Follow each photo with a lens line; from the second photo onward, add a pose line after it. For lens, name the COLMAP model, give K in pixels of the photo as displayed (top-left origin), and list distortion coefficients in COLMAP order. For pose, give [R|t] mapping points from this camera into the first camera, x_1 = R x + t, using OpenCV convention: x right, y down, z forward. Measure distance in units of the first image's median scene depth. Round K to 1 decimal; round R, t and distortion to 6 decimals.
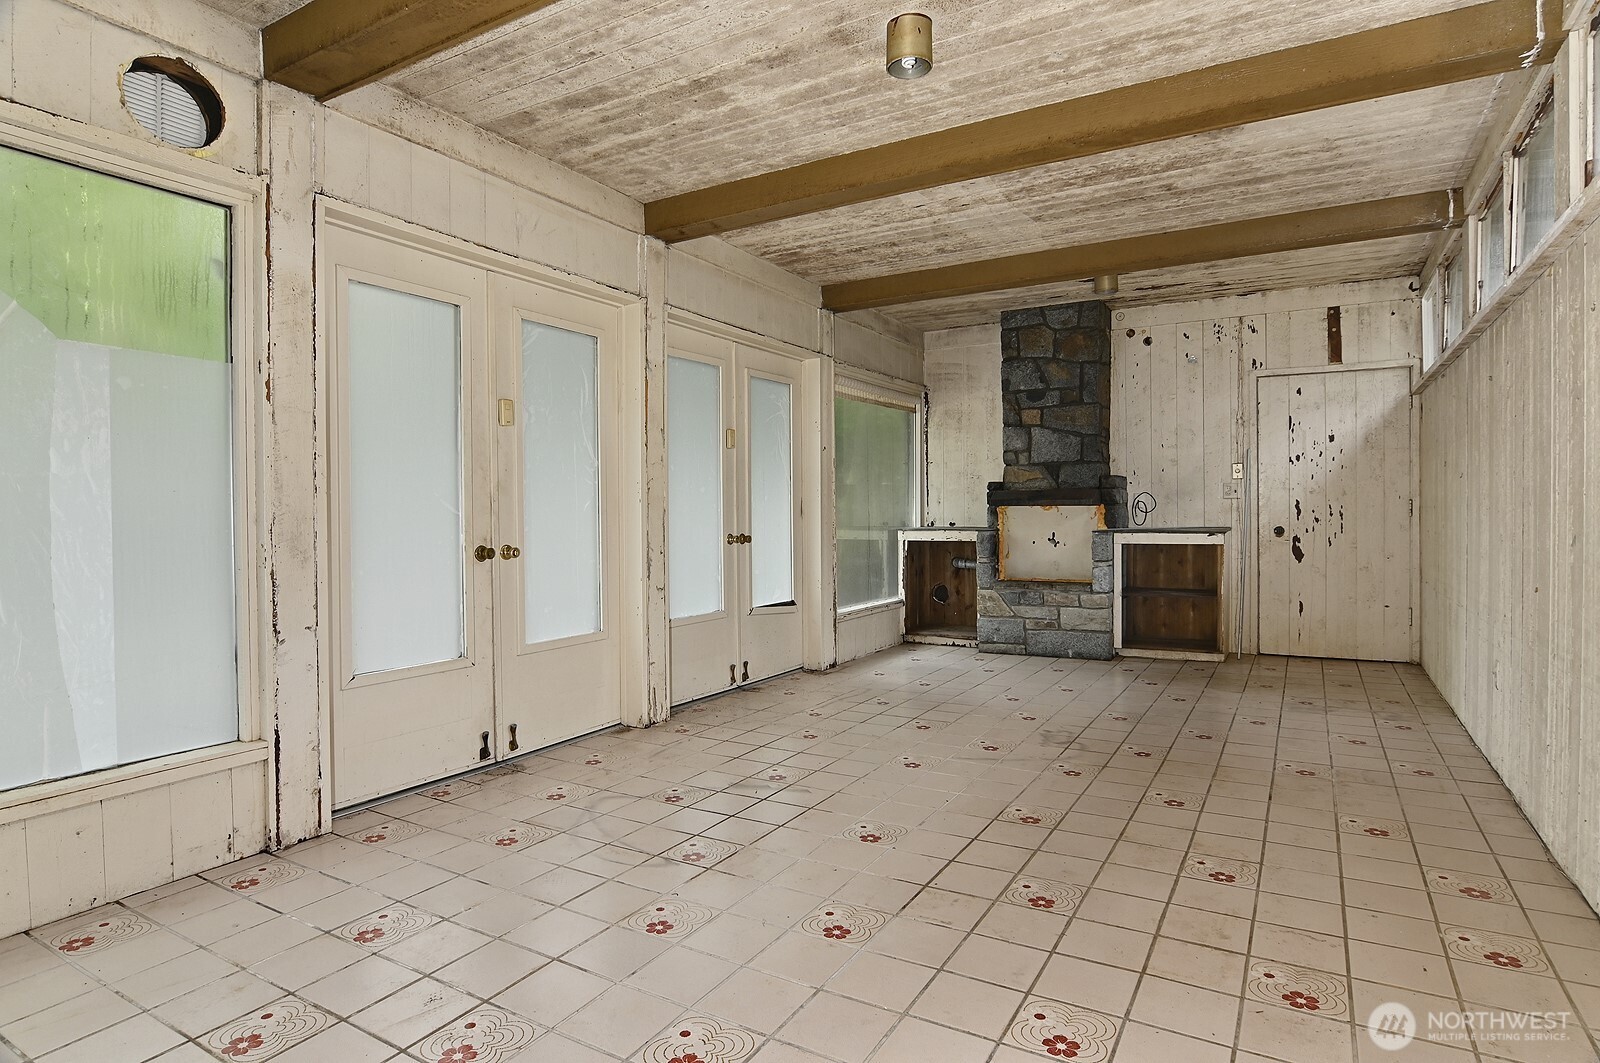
lens RADIAL K [[909.9, 0, 791.0], [0, 909.9, 533.1], [0, 0, 1]] dist [-0.009851, 0.000291]
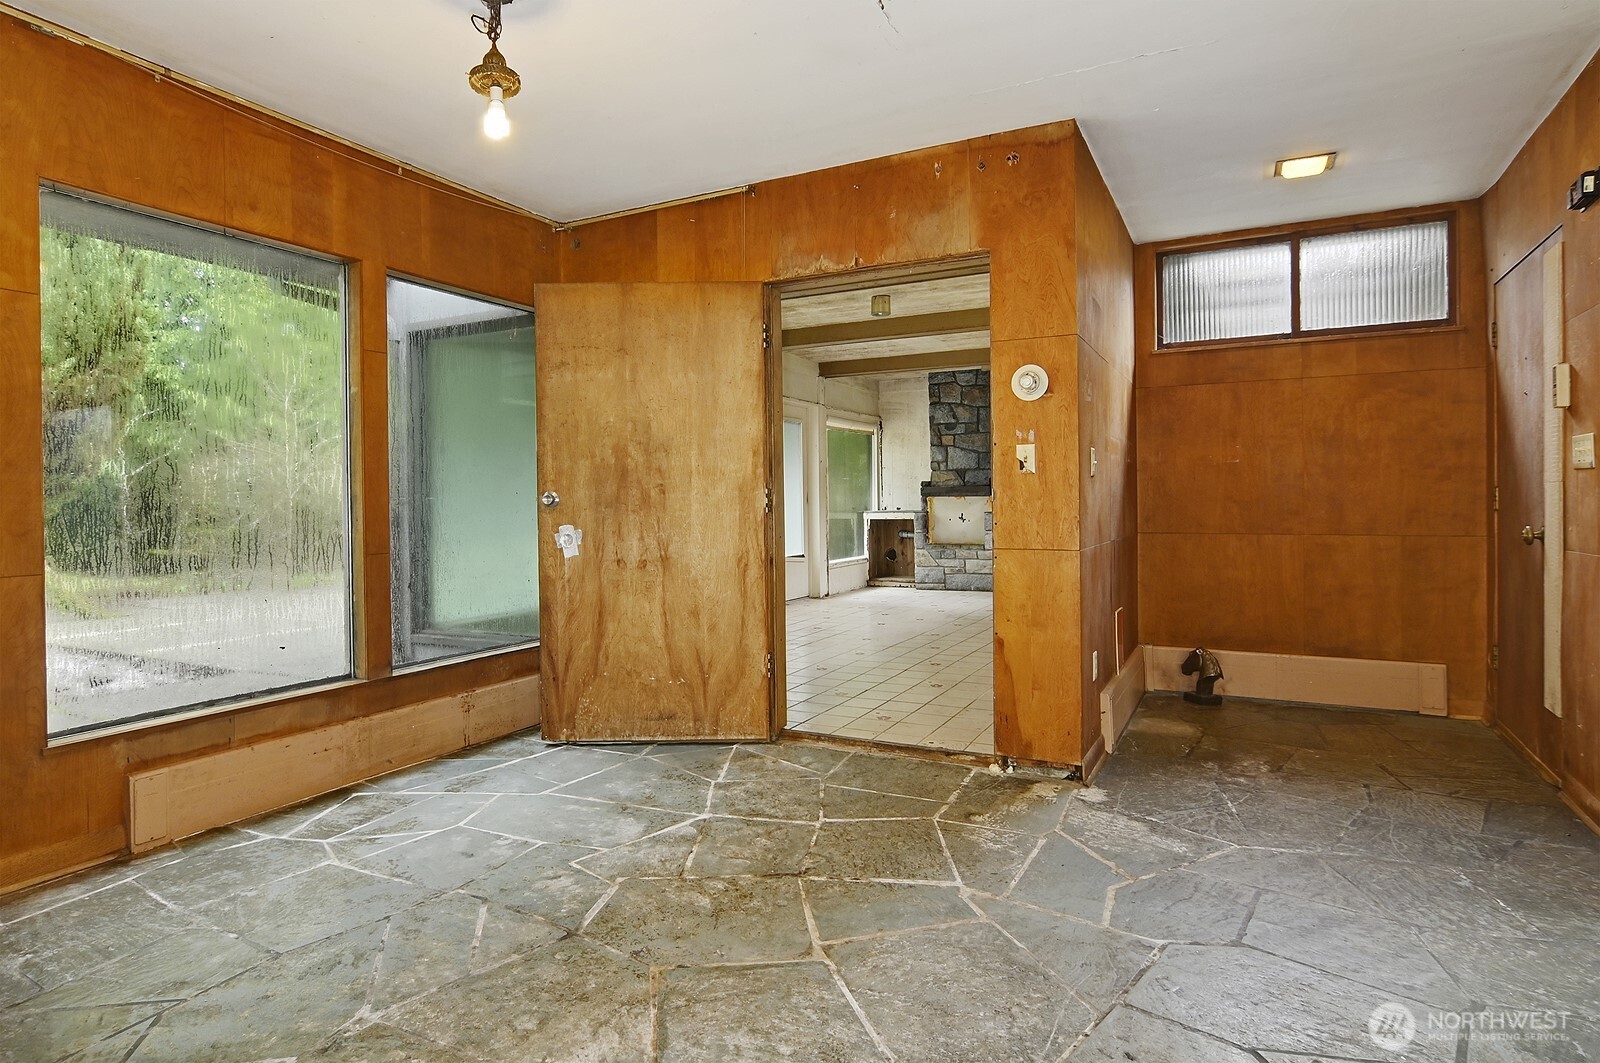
lens RADIAL K [[880.0, 0, 800.3], [0, 880.0, 509.2], [0, 0, 1]] dist [-0.002469, -0.000260]
pose [[0.997777, -0.005601, 0.066406, -0.092752], [0.006648, 0.999857, -0.015559, 0.014029], [-0.066309, 0.015966, 0.997671, -0.501908]]
